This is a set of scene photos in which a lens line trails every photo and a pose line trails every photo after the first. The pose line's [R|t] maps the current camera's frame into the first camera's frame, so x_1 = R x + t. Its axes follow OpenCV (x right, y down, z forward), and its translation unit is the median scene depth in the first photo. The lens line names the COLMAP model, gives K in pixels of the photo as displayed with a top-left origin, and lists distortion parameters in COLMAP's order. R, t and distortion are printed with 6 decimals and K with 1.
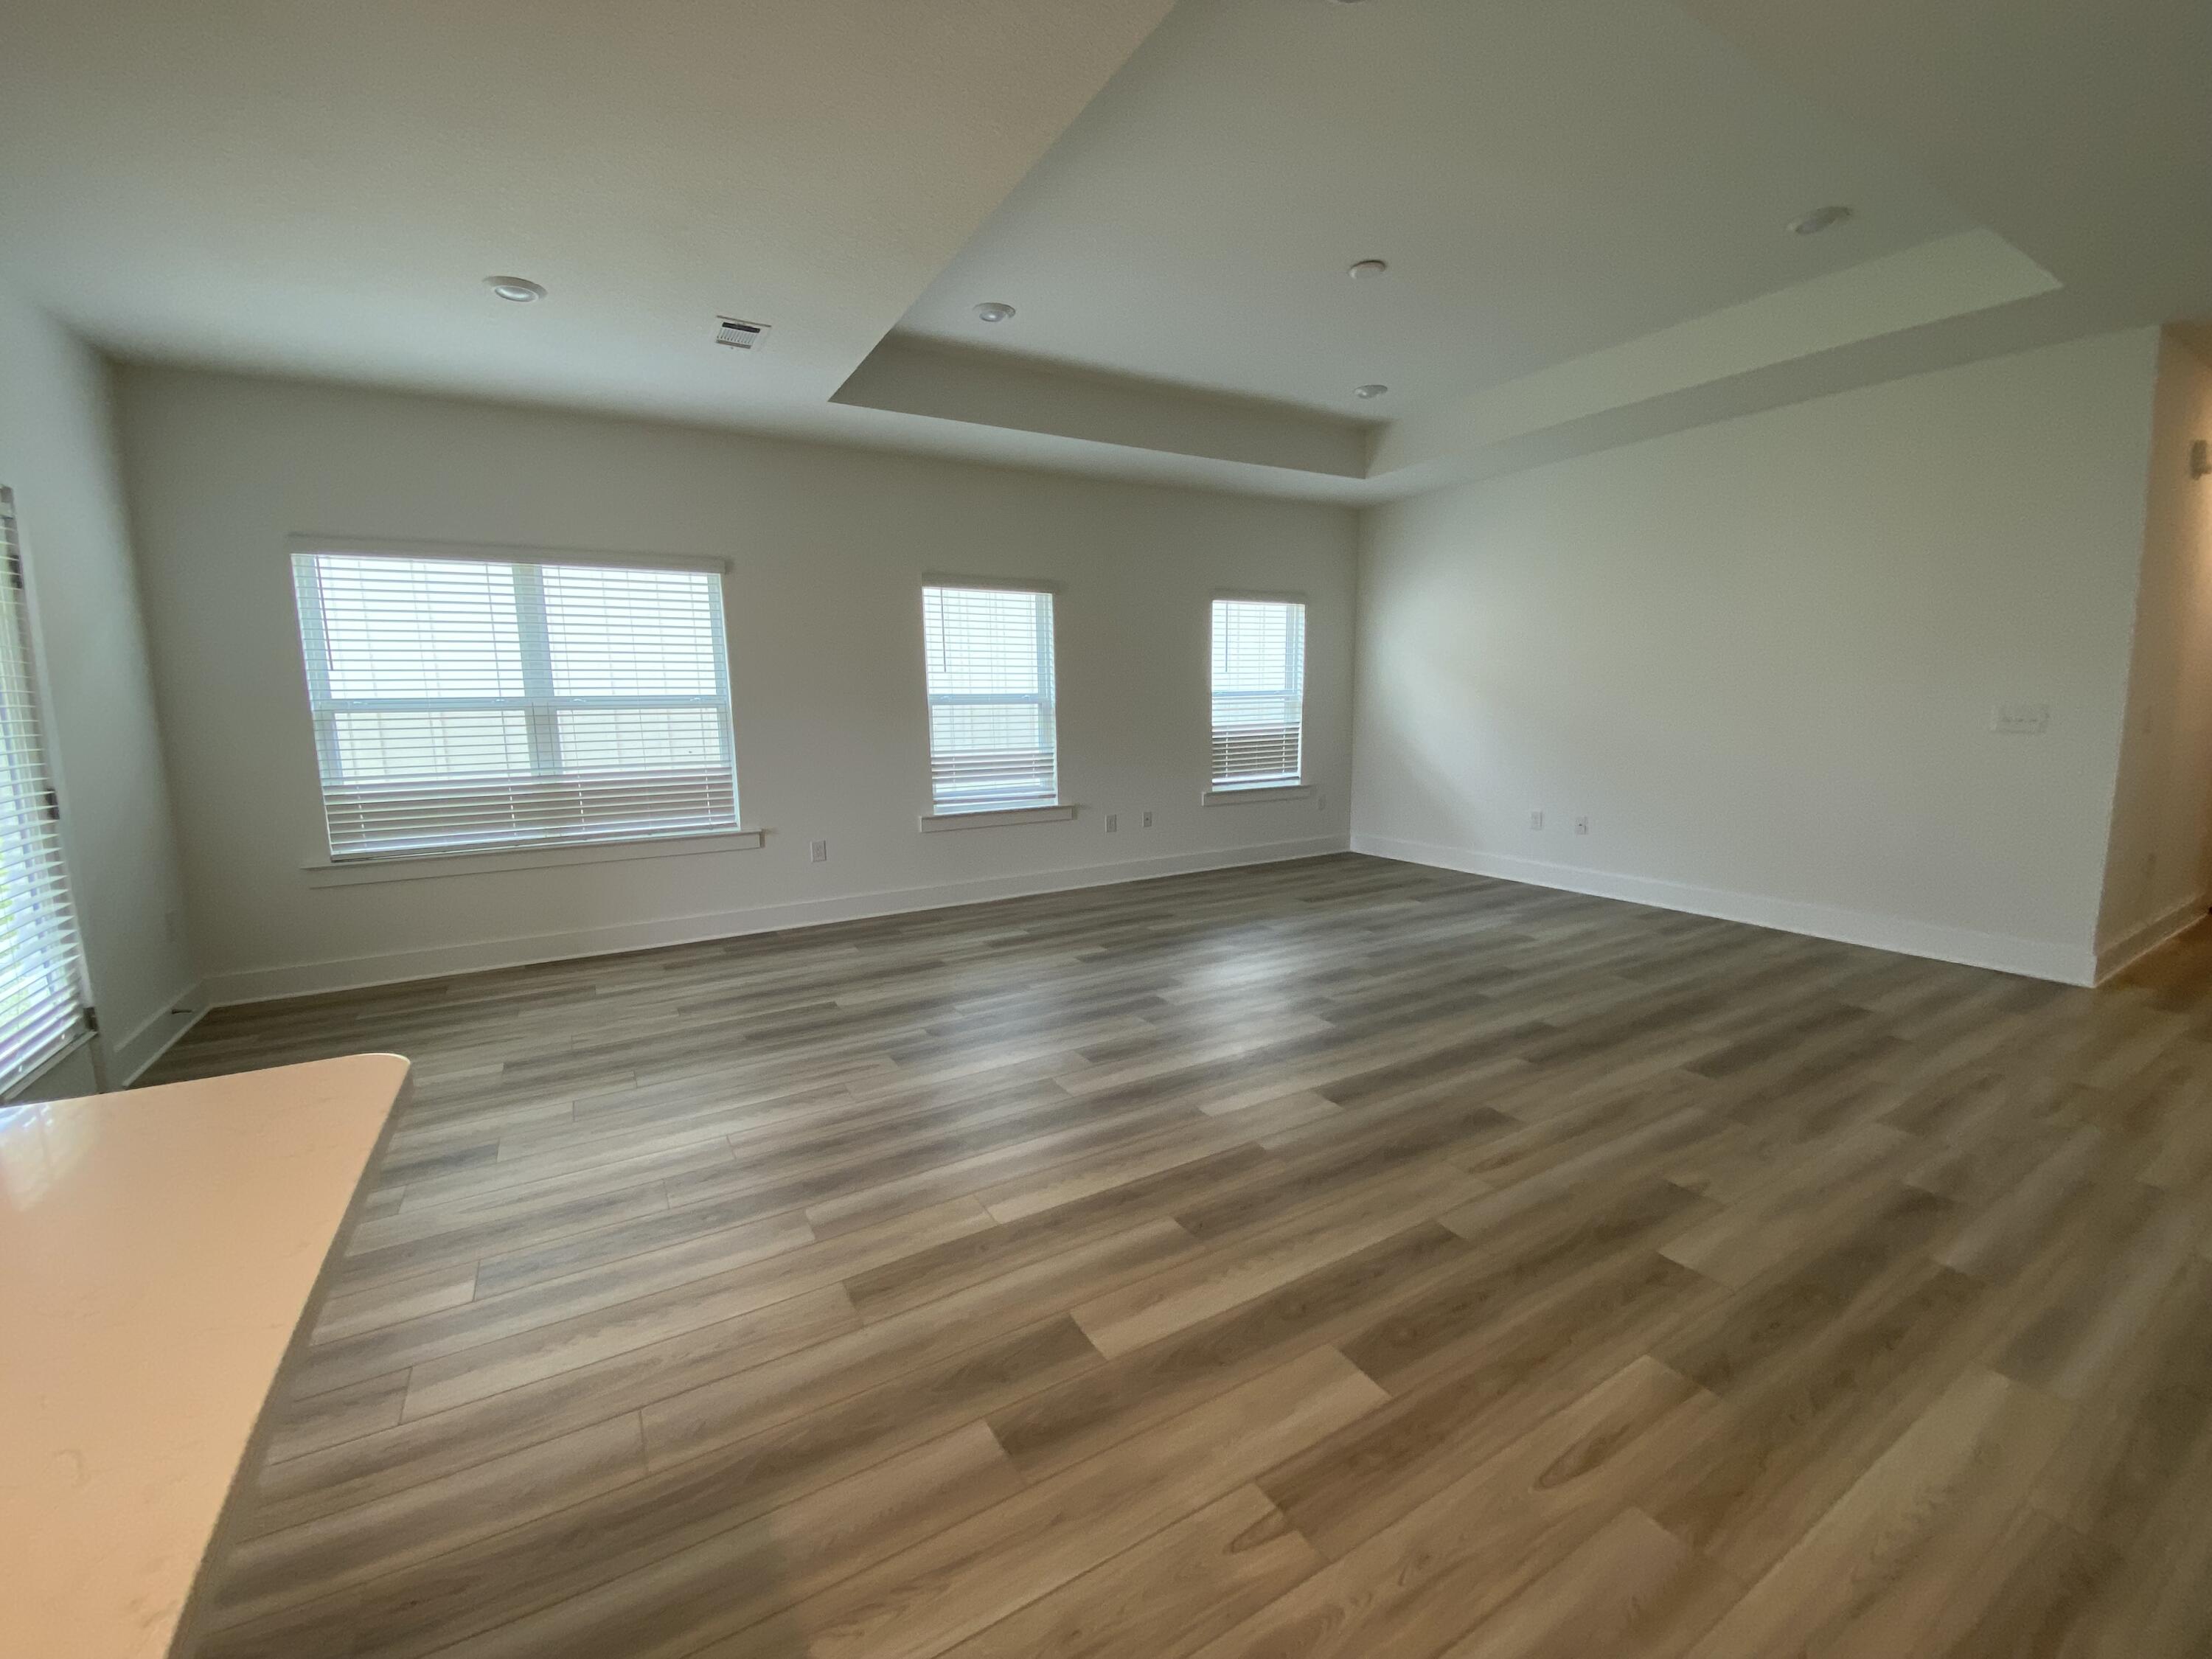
lens RADIAL K [[888.4, 0, 1099.2], [0, 888.4, 827.1], [0, 0, 1]] dist [0.022778, -0.021686]
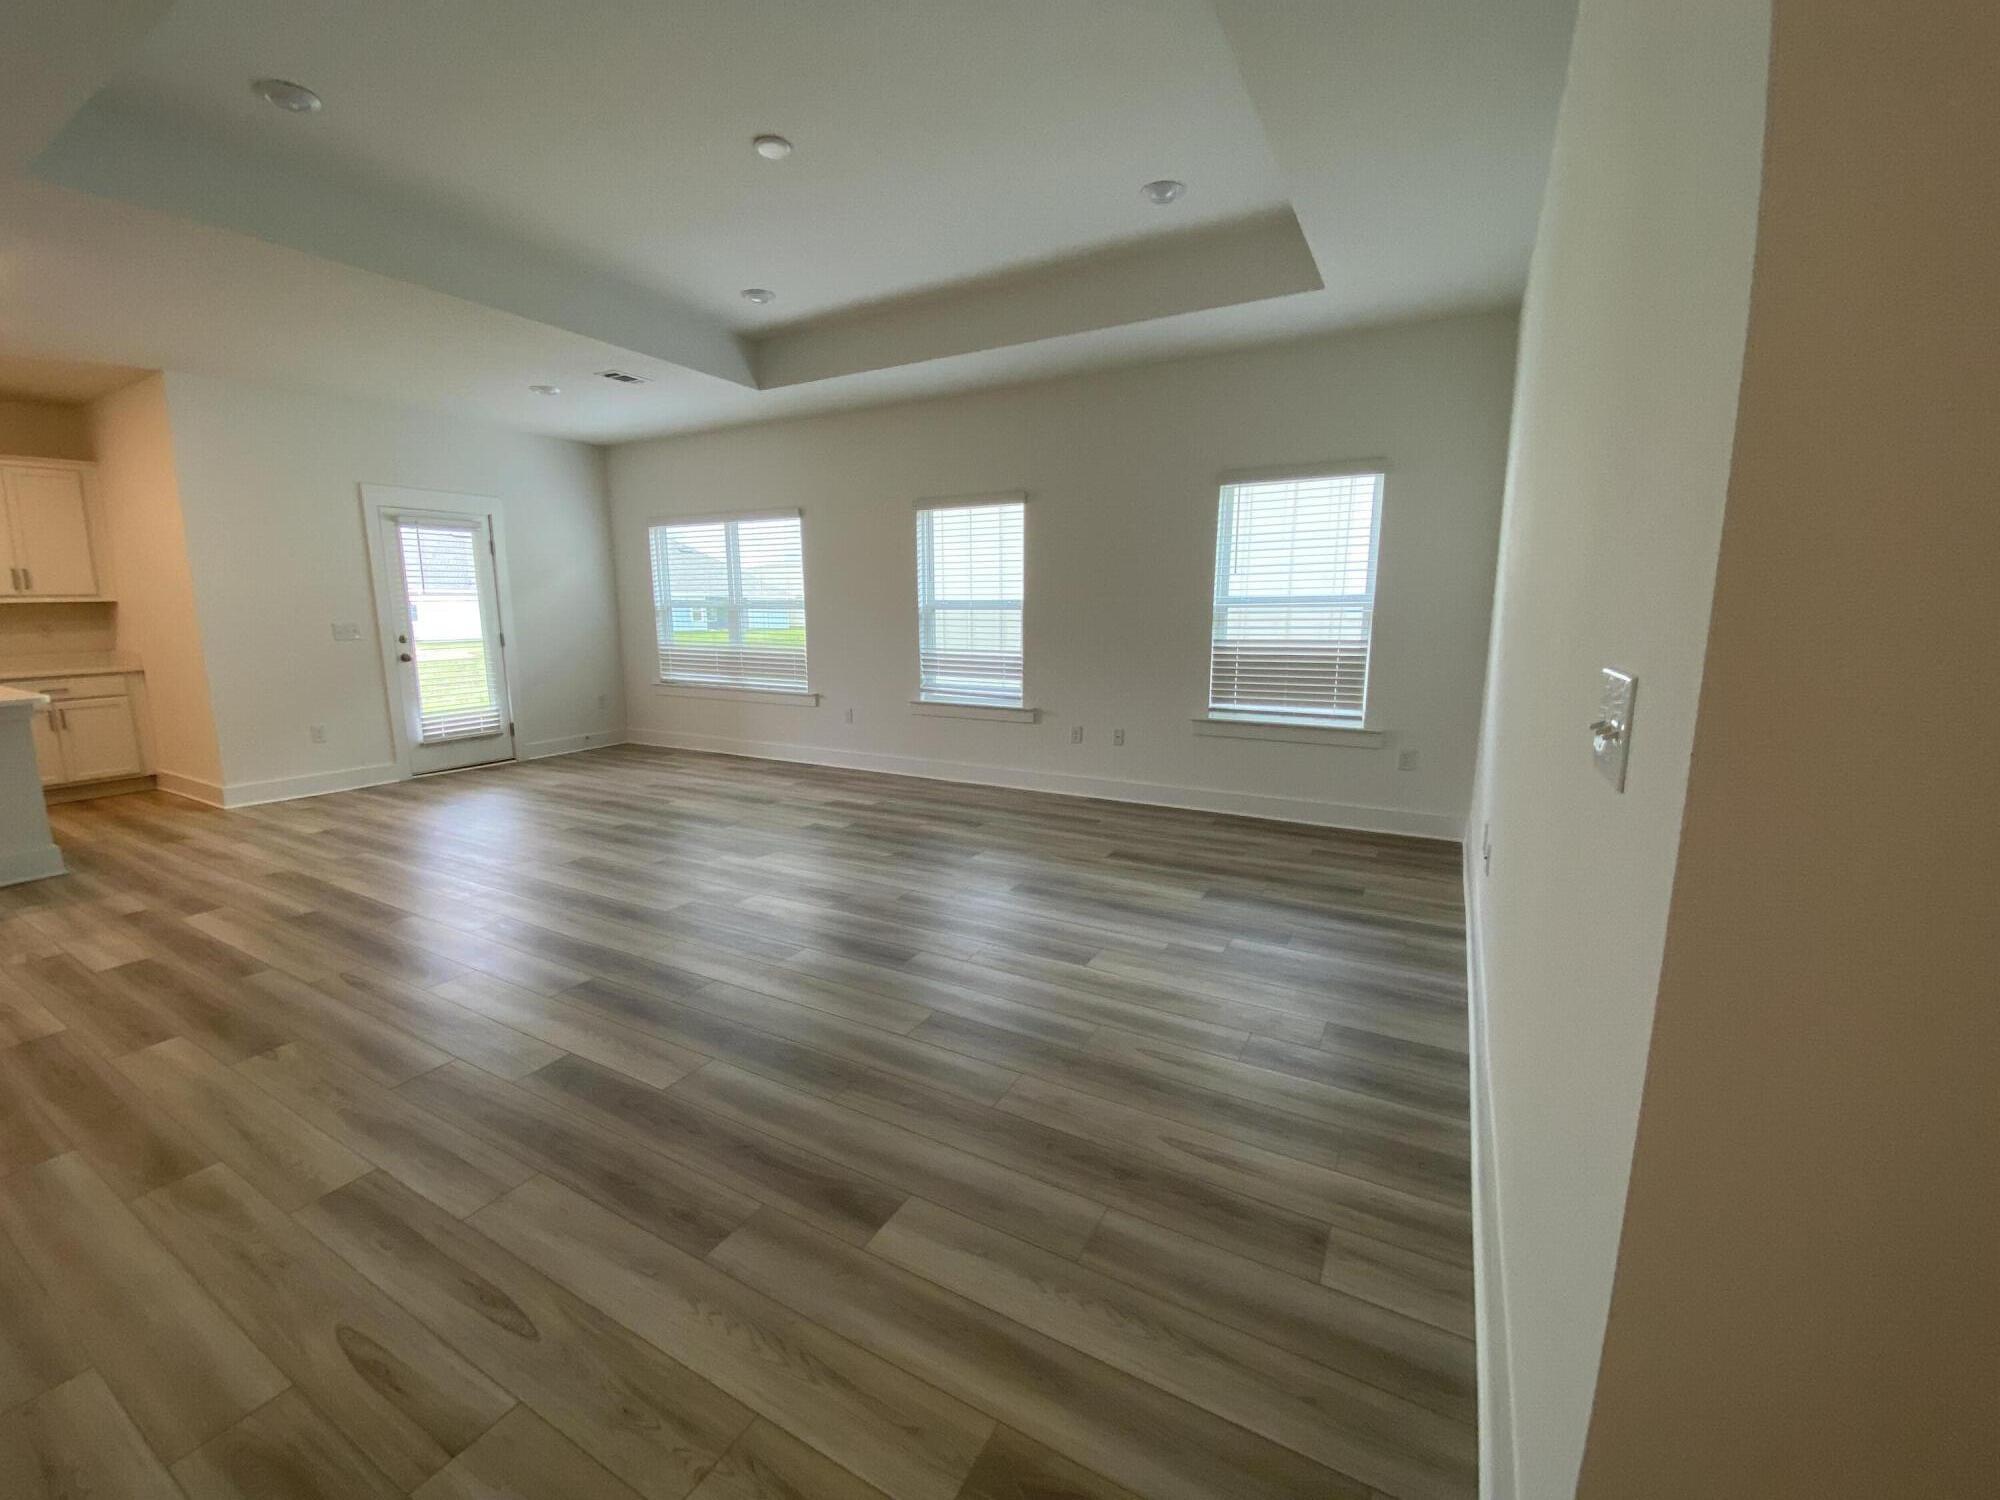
lens RADIAL K [[810.8, 0, 989.6], [0, 810.8, 746.3], [0, 0, 1]] dist [0.026536, -0.022254]
pose [[0.503100, 0.159432, -0.849395, 0.995482], [-0.130055, 0.985611, 0.107968, -0.102756], [0.854387, 0.056150, 0.516595, 0.634578]]
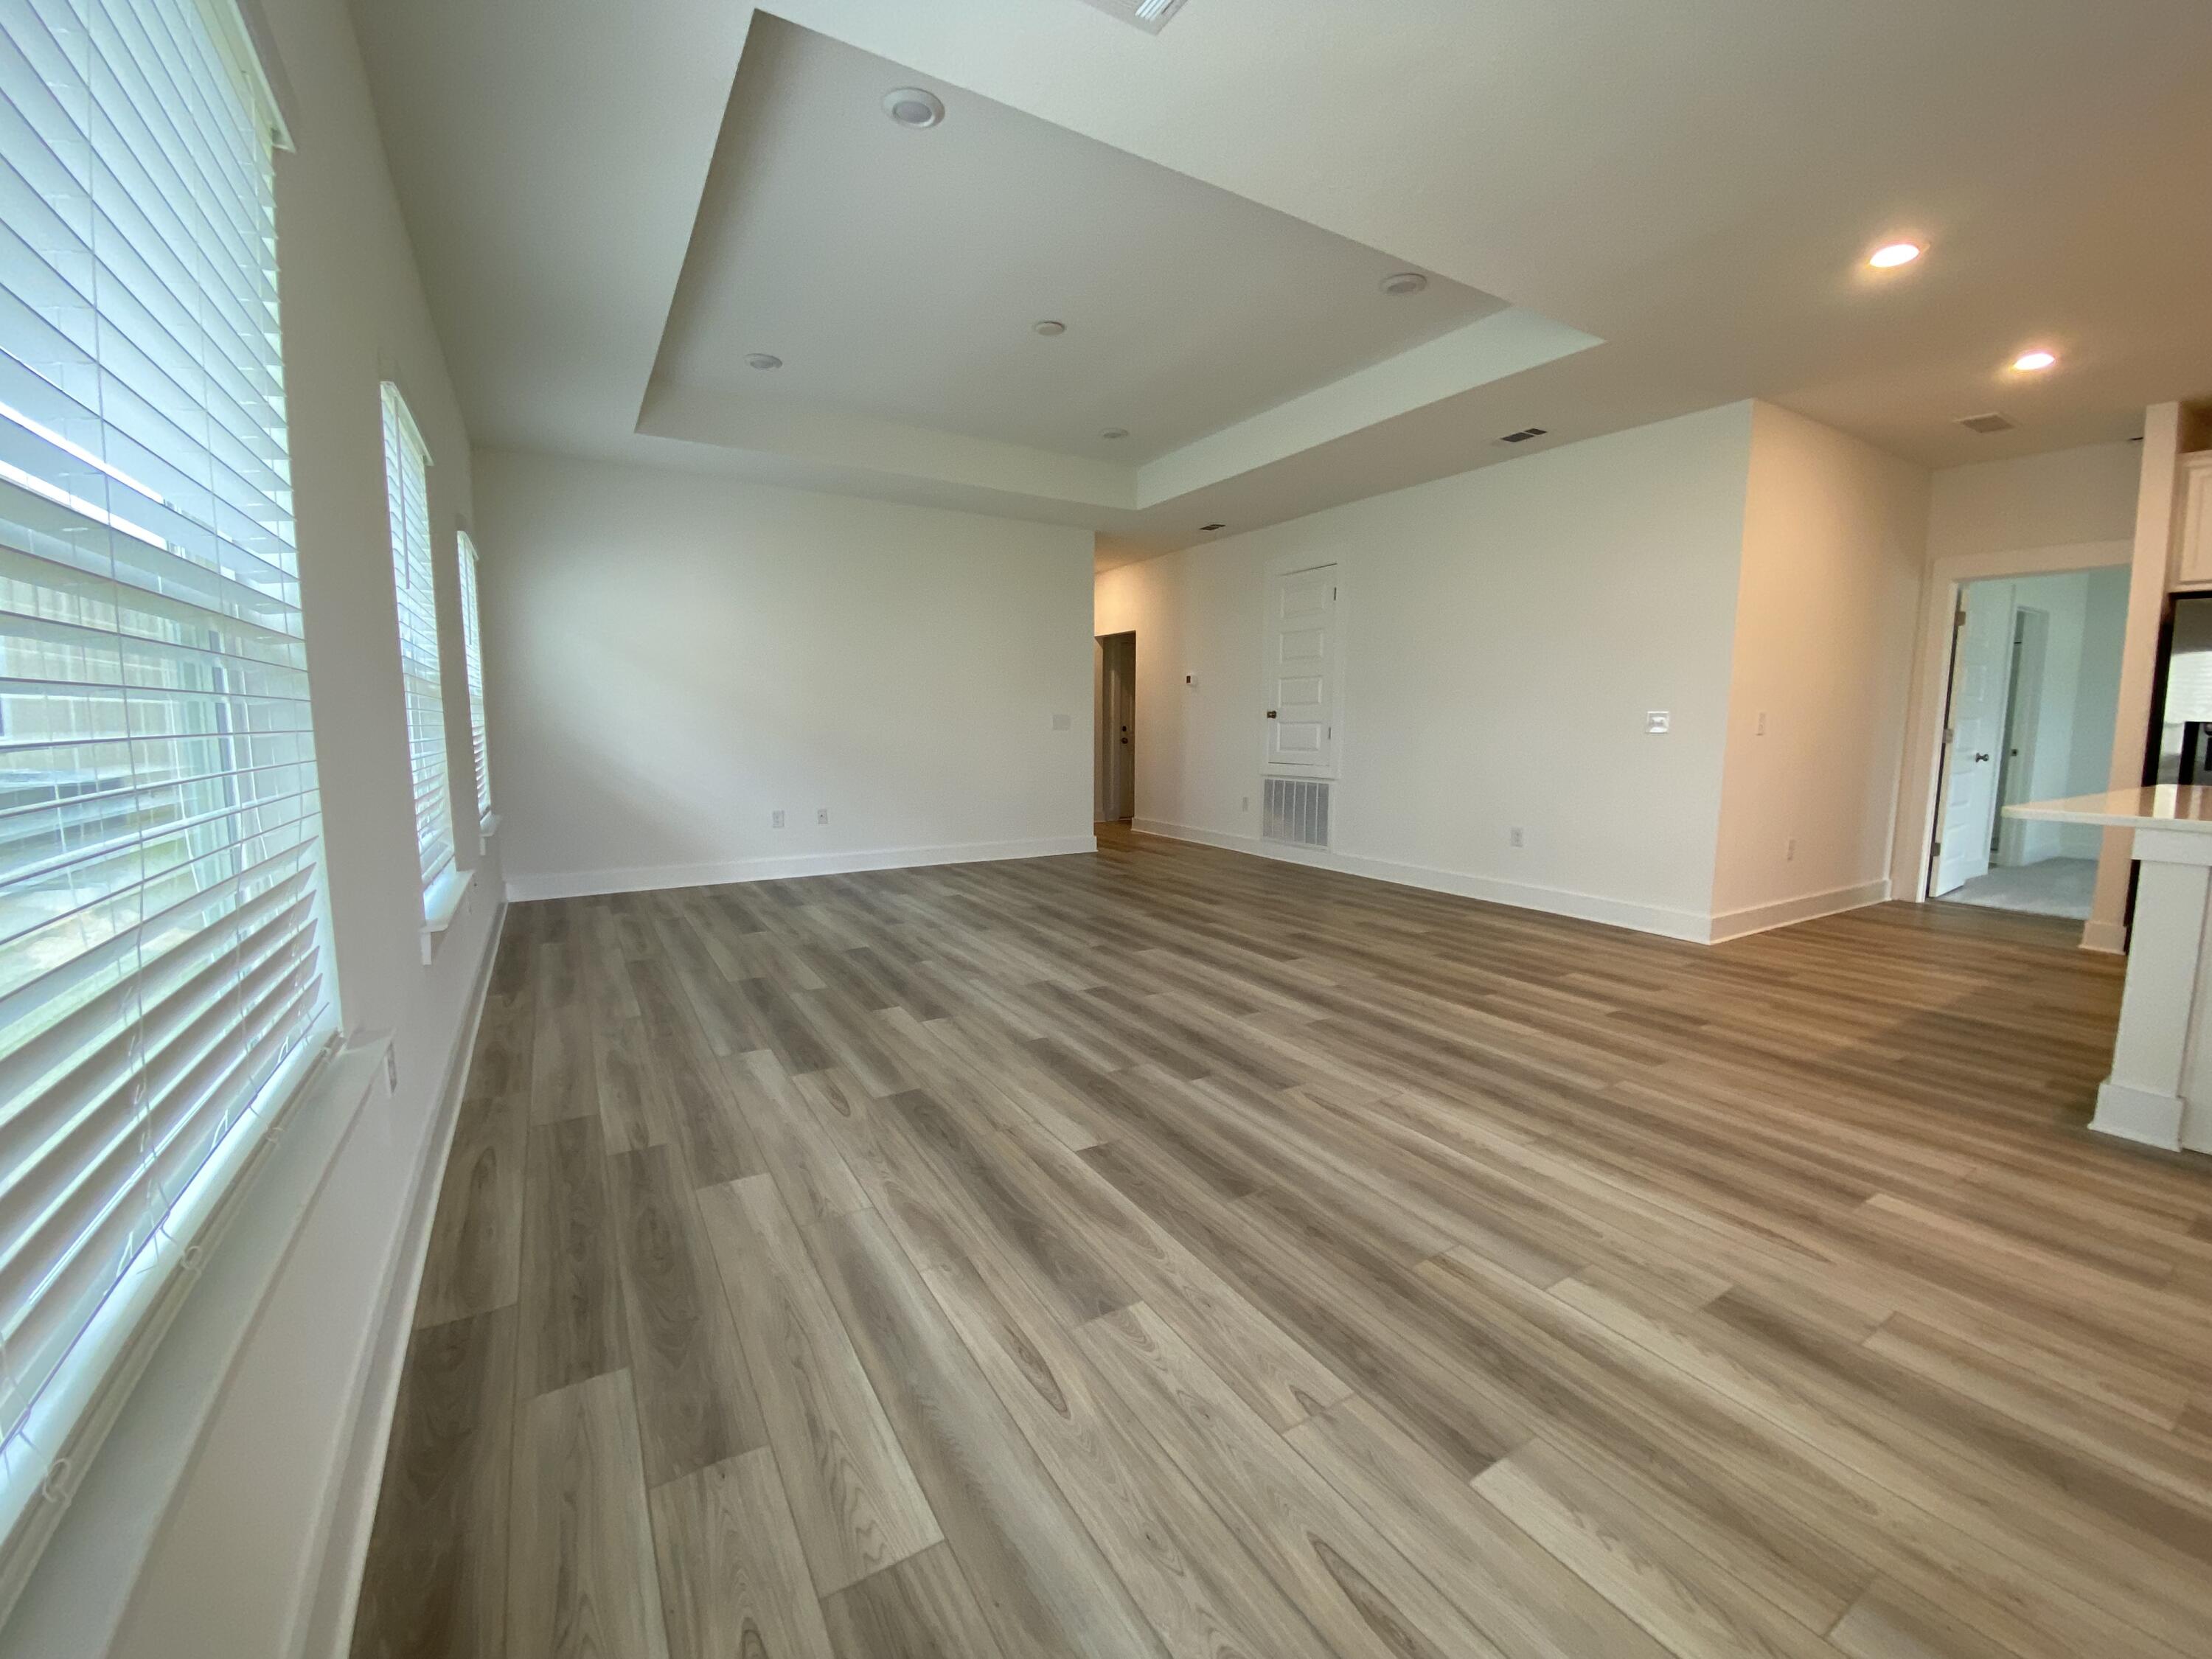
lens RADIAL K [[888.4, 0, 1099.2], [0, 888.4, 827.1], [0, 0, 1]] dist [0.022778, -0.021686]
pose [[-0.009338, -0.103563, 0.994579, -0.758700], [0.141177, 0.984523, 0.103842, -0.071128], [-0.989940, 0.141381, 0.005427, 0.821453]]
